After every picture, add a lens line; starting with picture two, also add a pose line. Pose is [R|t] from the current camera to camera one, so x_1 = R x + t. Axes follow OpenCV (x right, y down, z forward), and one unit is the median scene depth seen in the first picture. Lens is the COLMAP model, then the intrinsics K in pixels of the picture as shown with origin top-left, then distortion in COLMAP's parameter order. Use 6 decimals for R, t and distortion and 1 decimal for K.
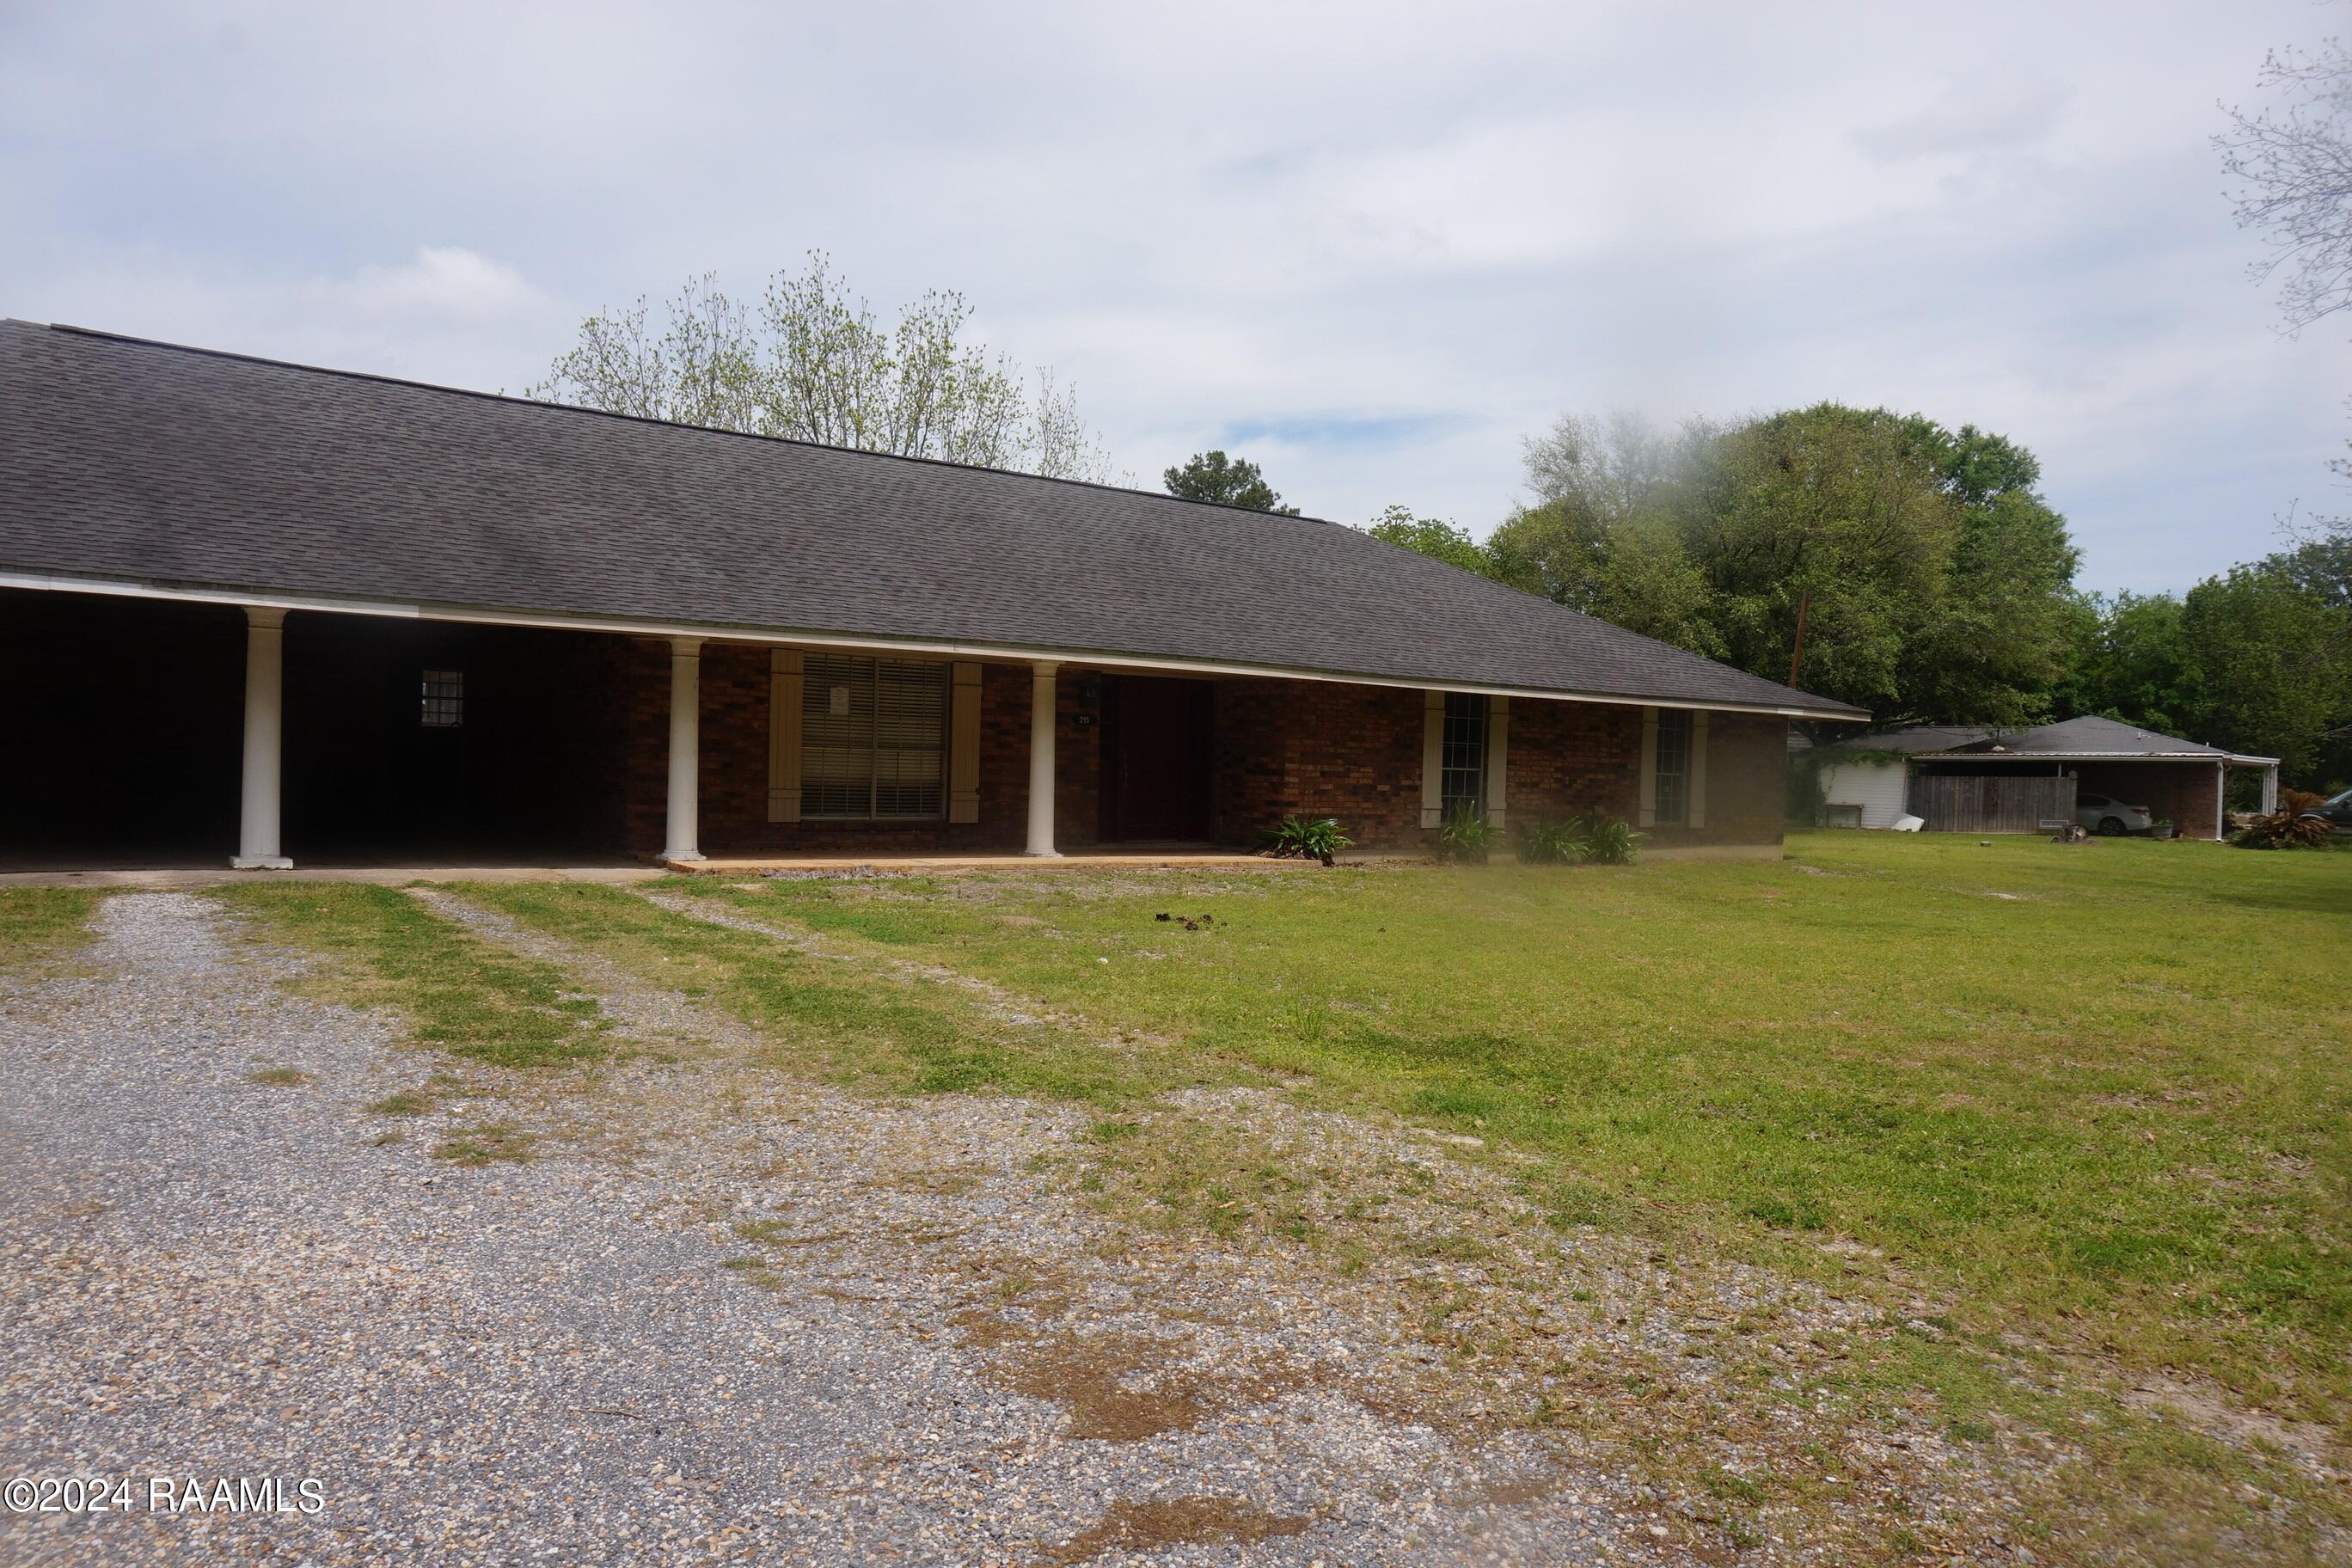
lens RADIAL K [[1622.9, 0, 1115.4], [0, 1622.9, 789.8], [0, 0, 1]] dist [-0.005861, -0.000133]
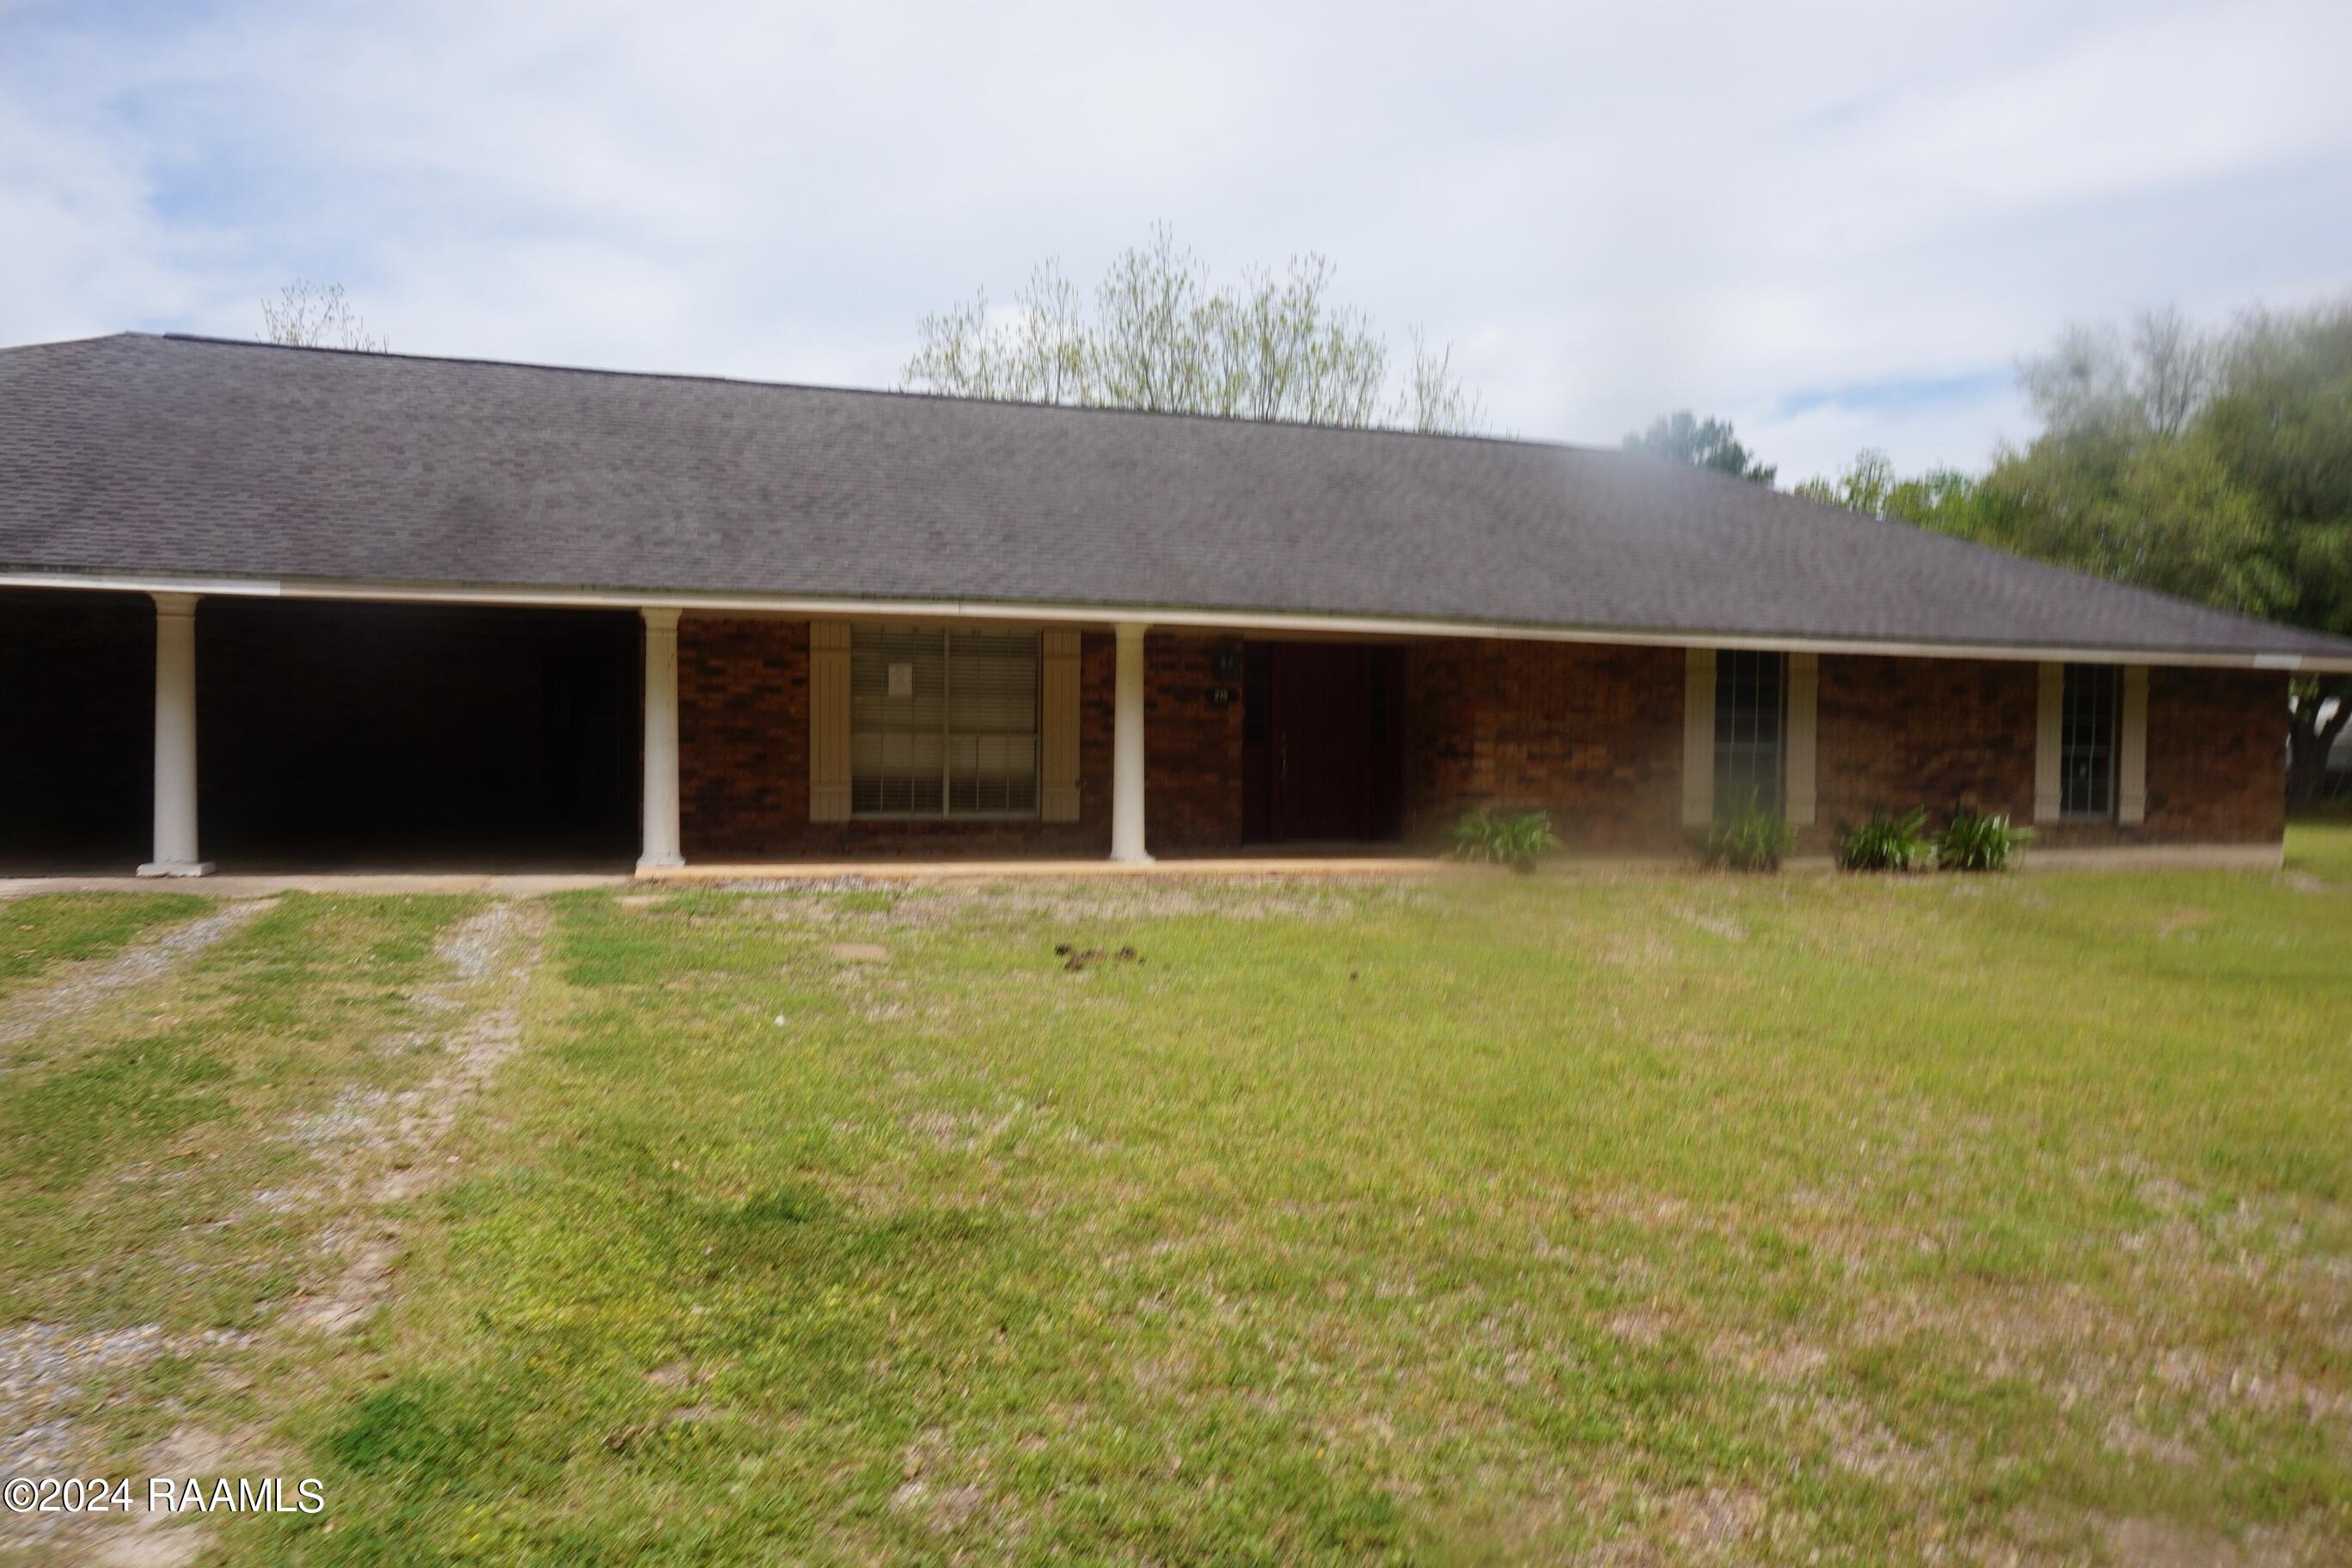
lens RADIAL K [[1539.6, 0, 1173.4], [0, 1539.6, 811.1], [0, 0, 1]] dist [-0.022074, 0.001544]
pose [[0.947221, -0.006018, -0.320526, 0.213179], [0.011440, 0.999822, 0.015036, 0.003726], [0.320378, -0.017909, 0.947120, 0.259177]]
